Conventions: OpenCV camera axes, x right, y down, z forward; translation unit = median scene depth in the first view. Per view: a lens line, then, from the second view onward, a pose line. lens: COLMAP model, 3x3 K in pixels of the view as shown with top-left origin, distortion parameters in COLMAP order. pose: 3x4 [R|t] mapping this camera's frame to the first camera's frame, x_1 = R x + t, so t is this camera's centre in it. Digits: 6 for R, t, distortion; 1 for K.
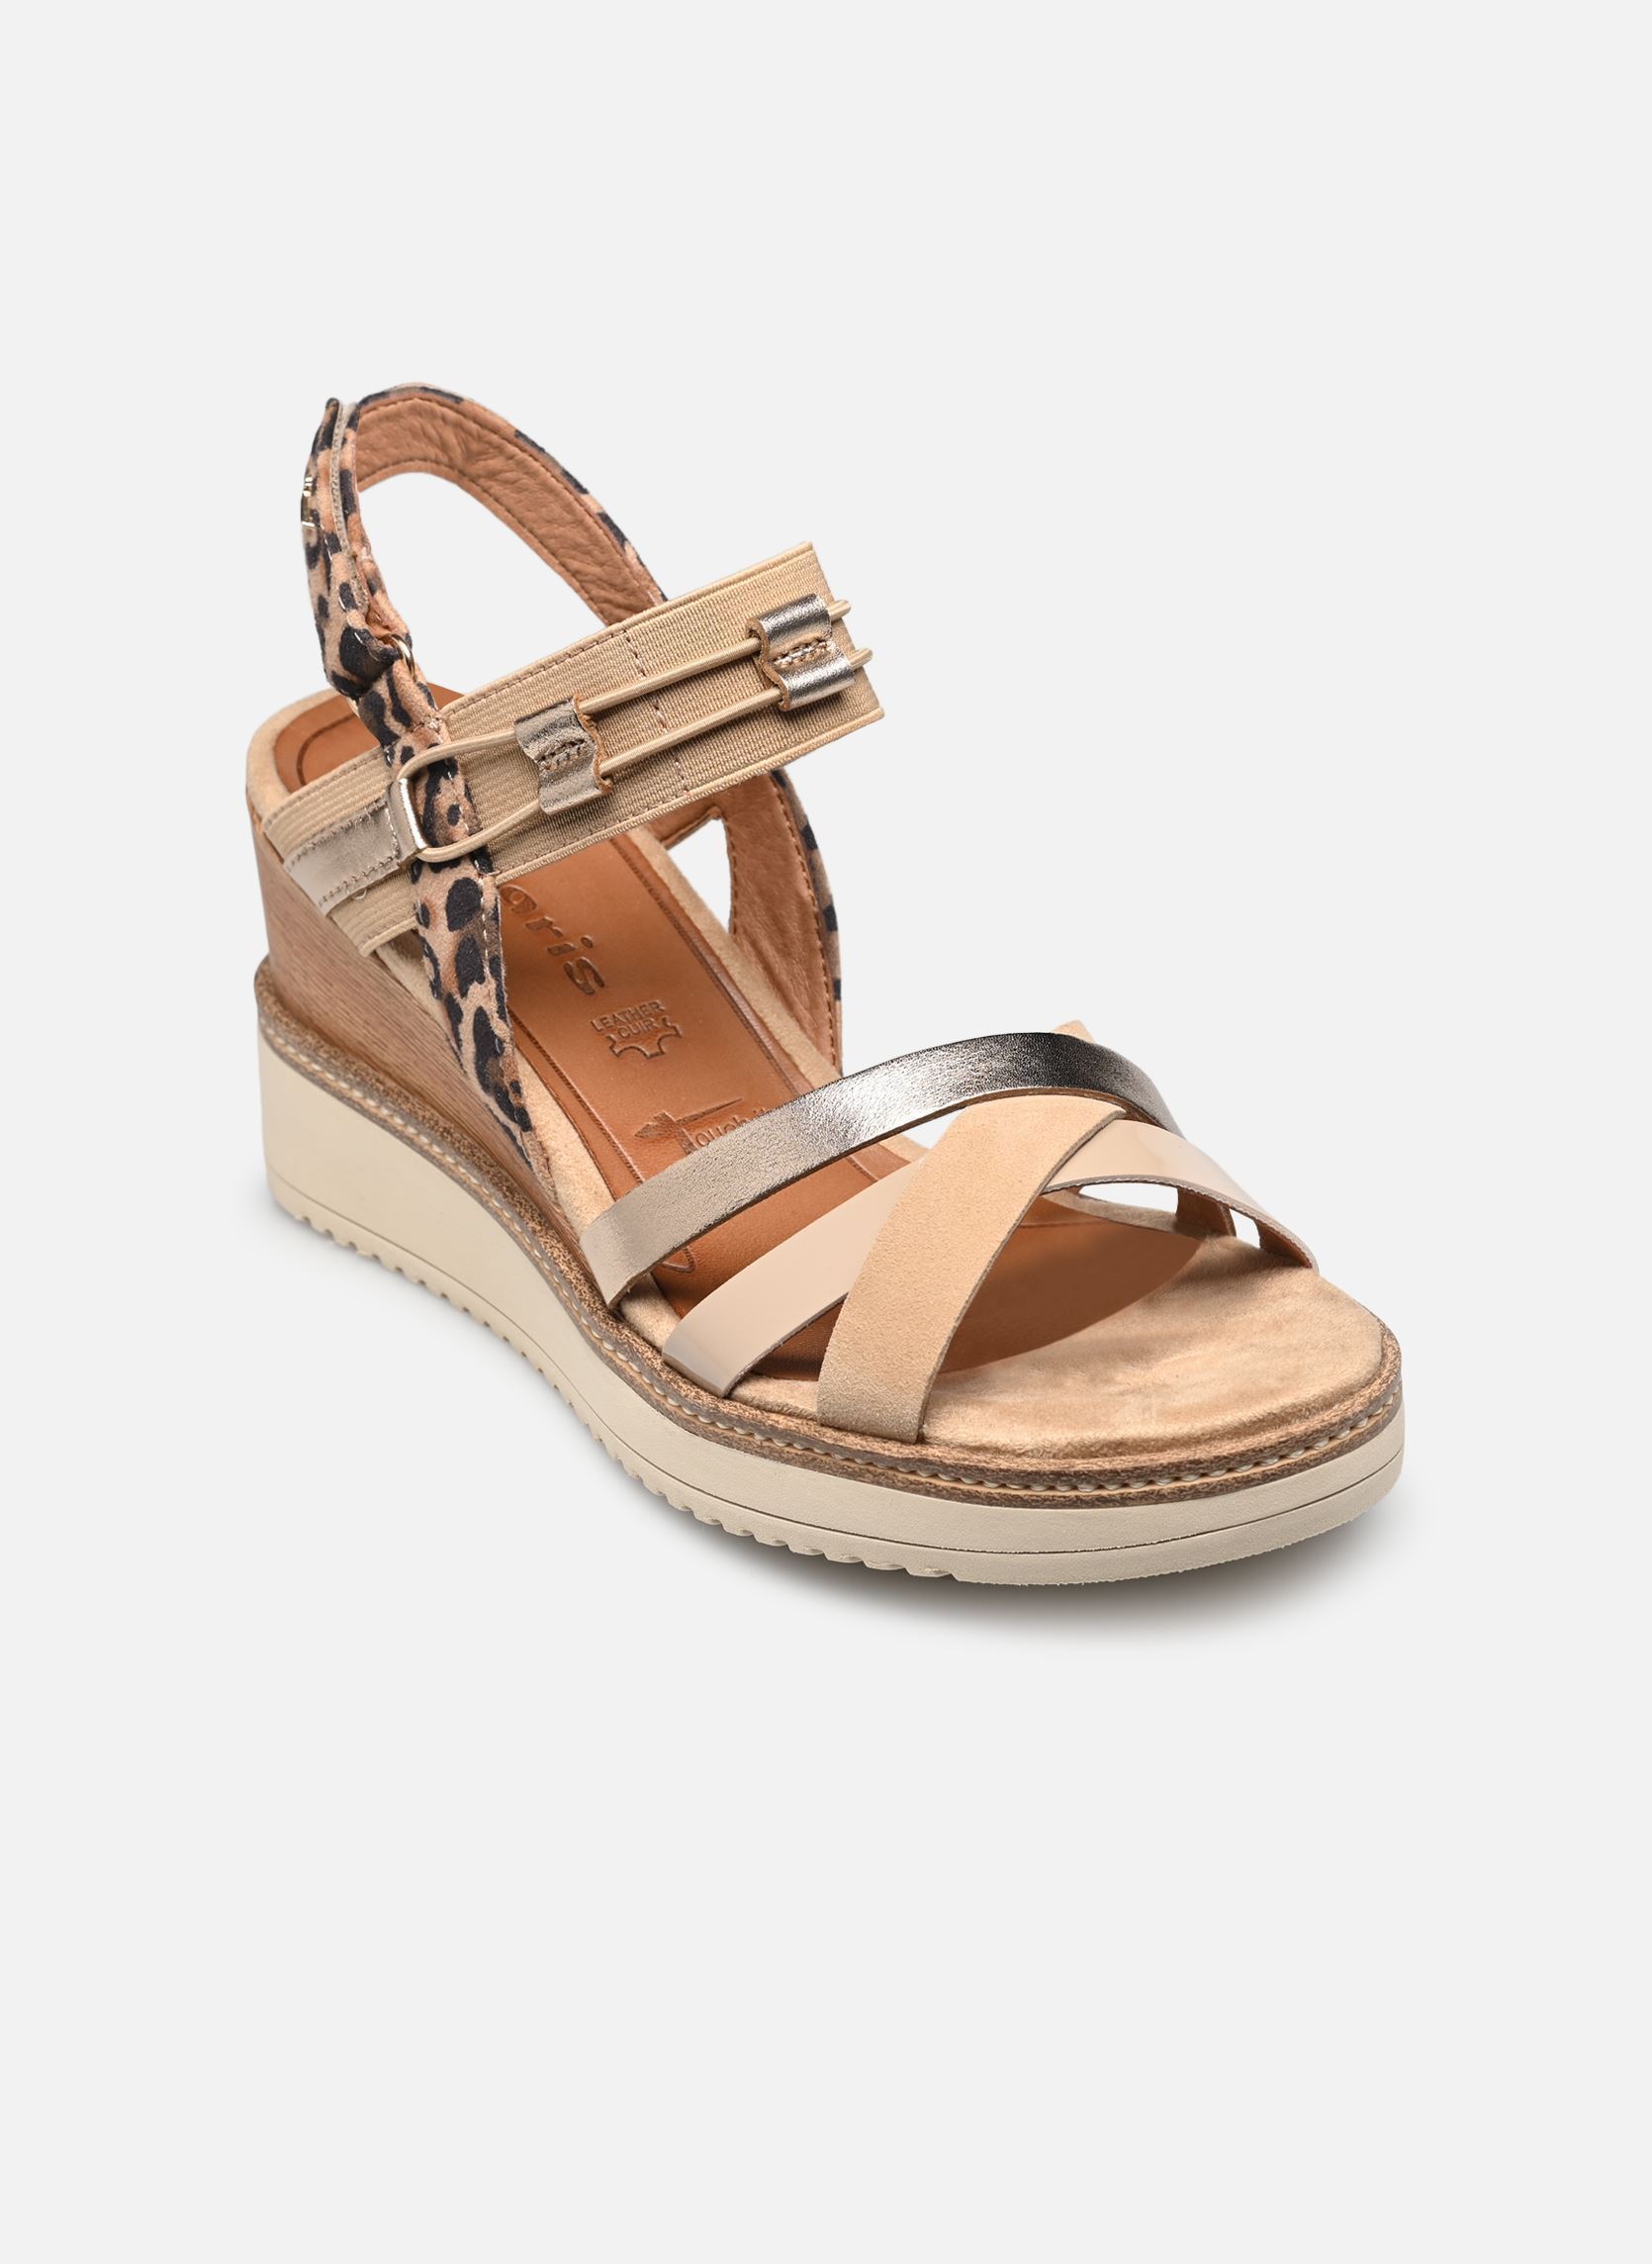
lens RADIAL K [[7170.0, 0, 826.2], [0, 7170.0, 1133.4], [0, 0, 1]] dist [0.071331, 0.000000]
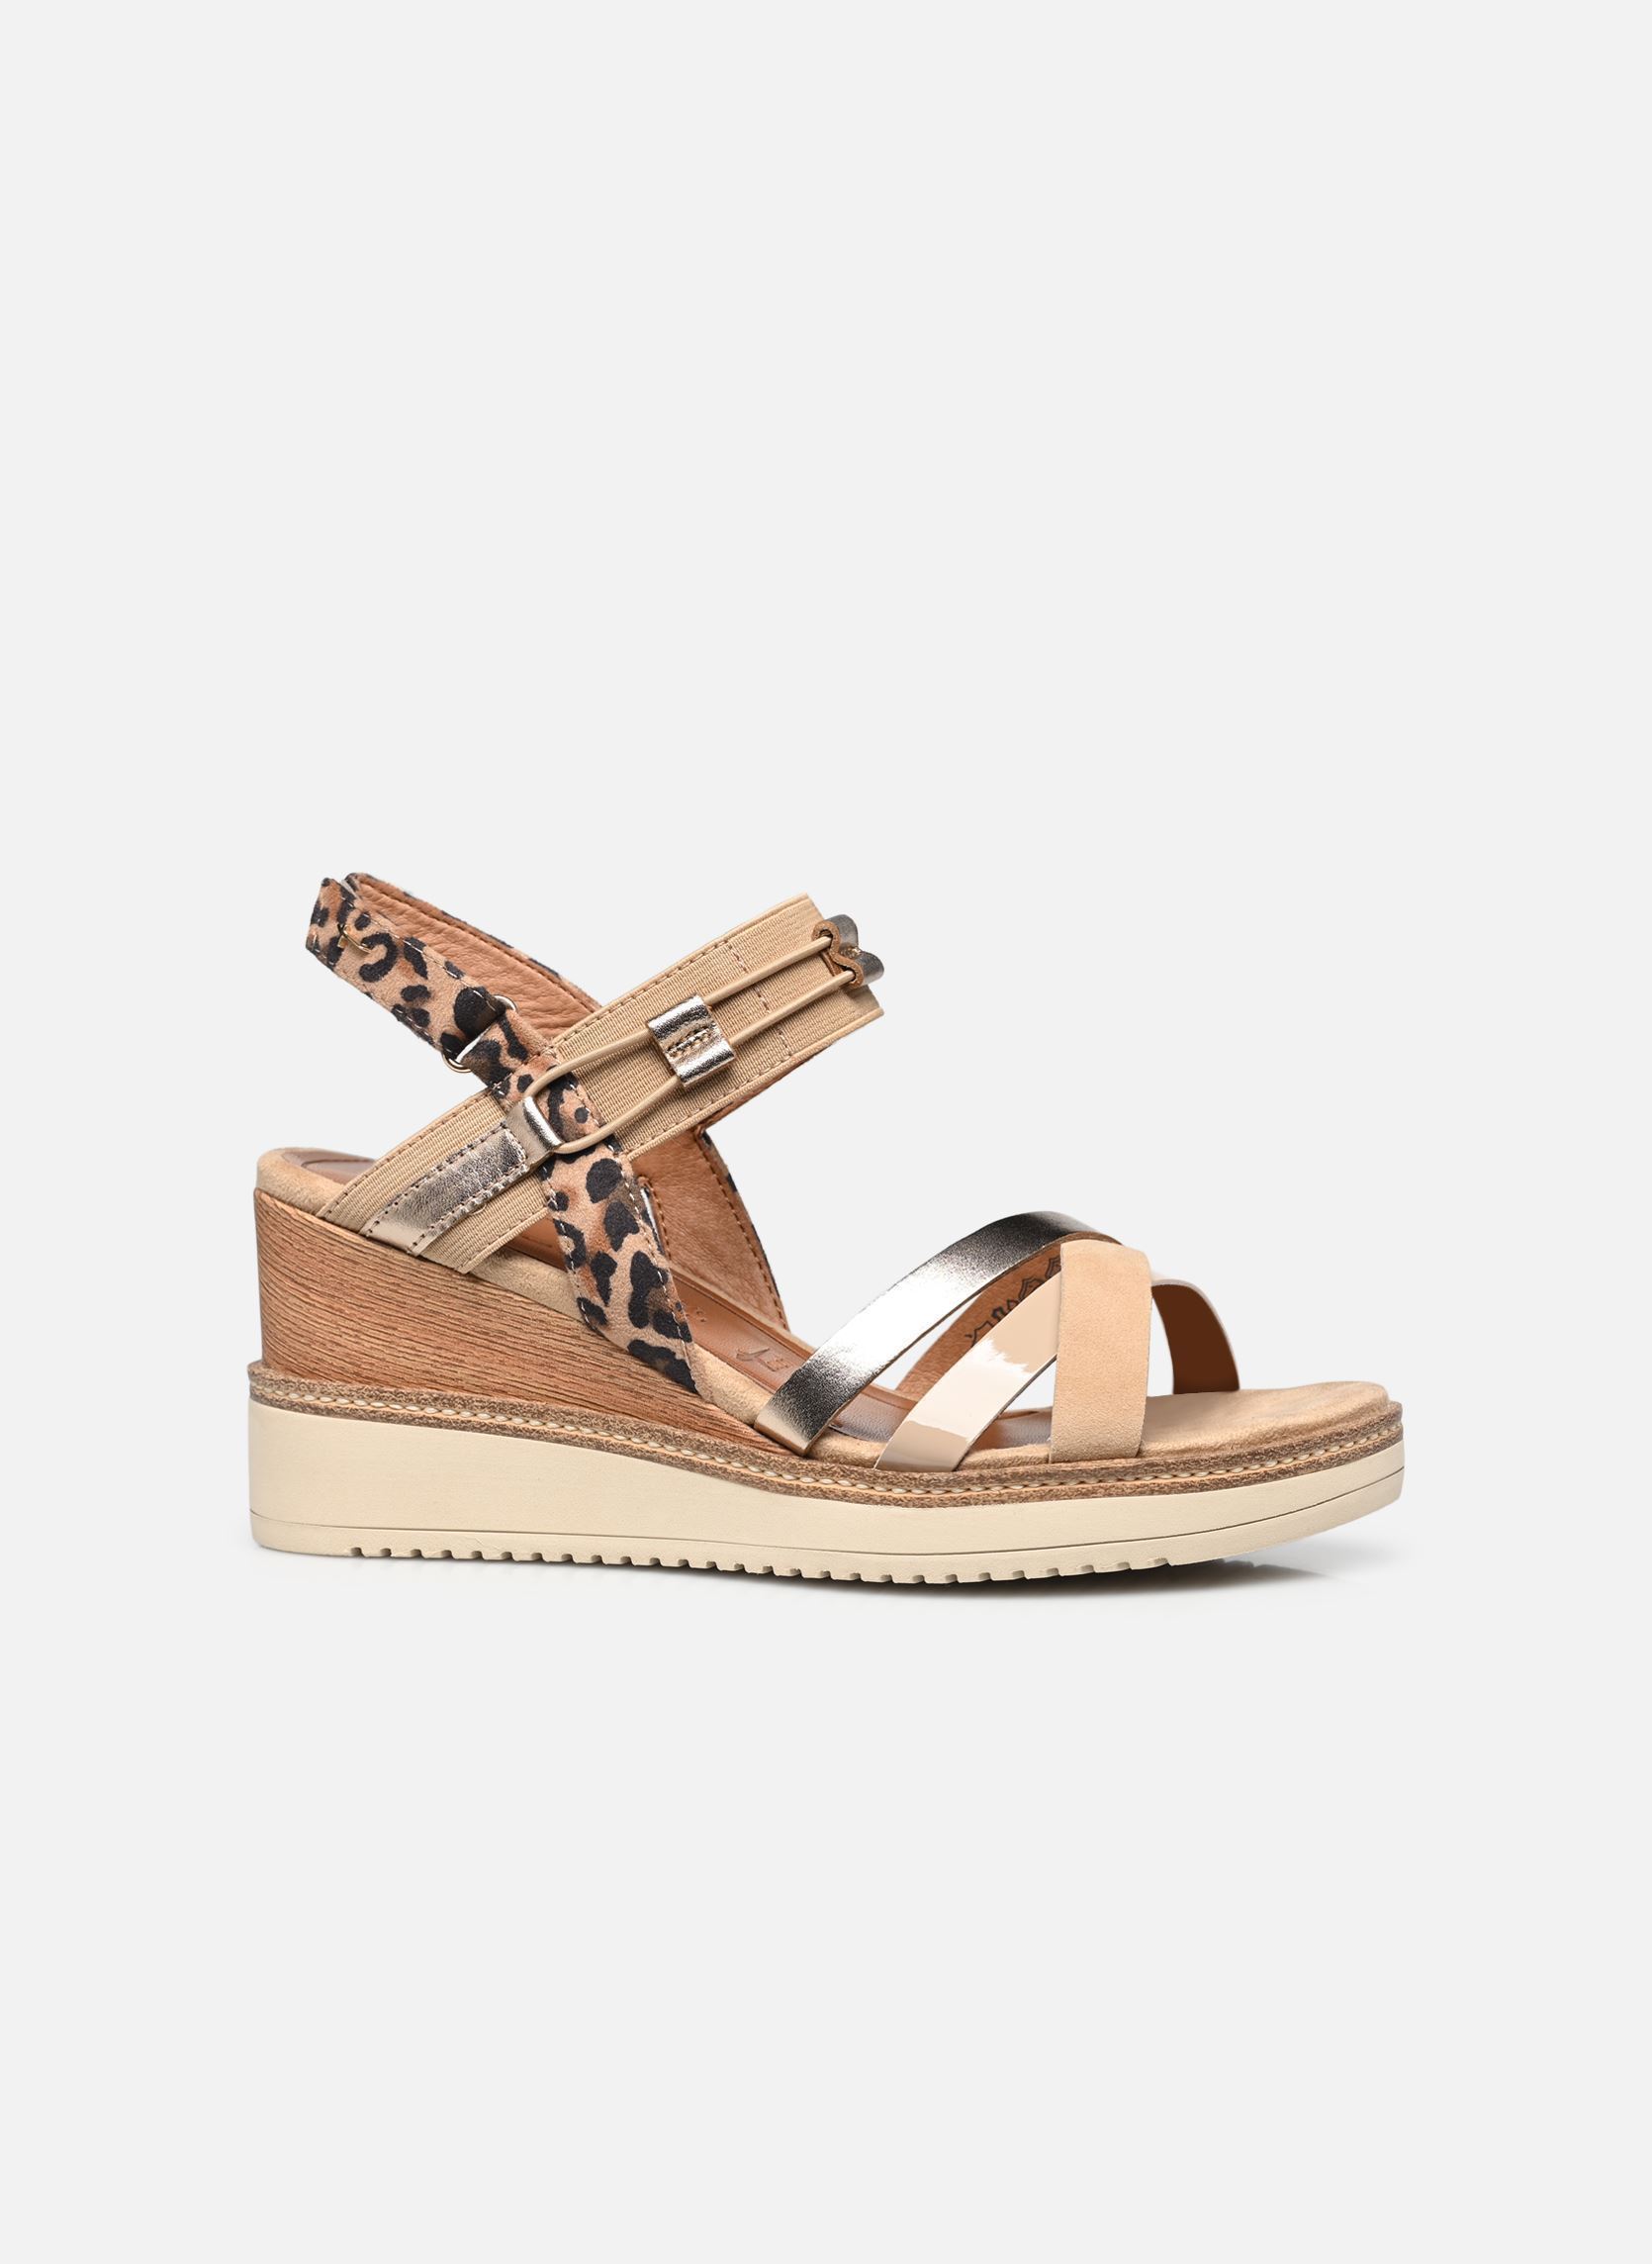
lens RADIAL K [[7170.0, 0, 825.1], [0, 7170.0, 1131.8], [0, 0, 1]] dist [0.071331, 0.000000]
pose [[0.769422, 0.018019, 0.638487, -0.828809], [0.263418, 0.901688, -0.342885, 0.404643], [-0.581894, 0.432012, 0.689032, 0.102385]]
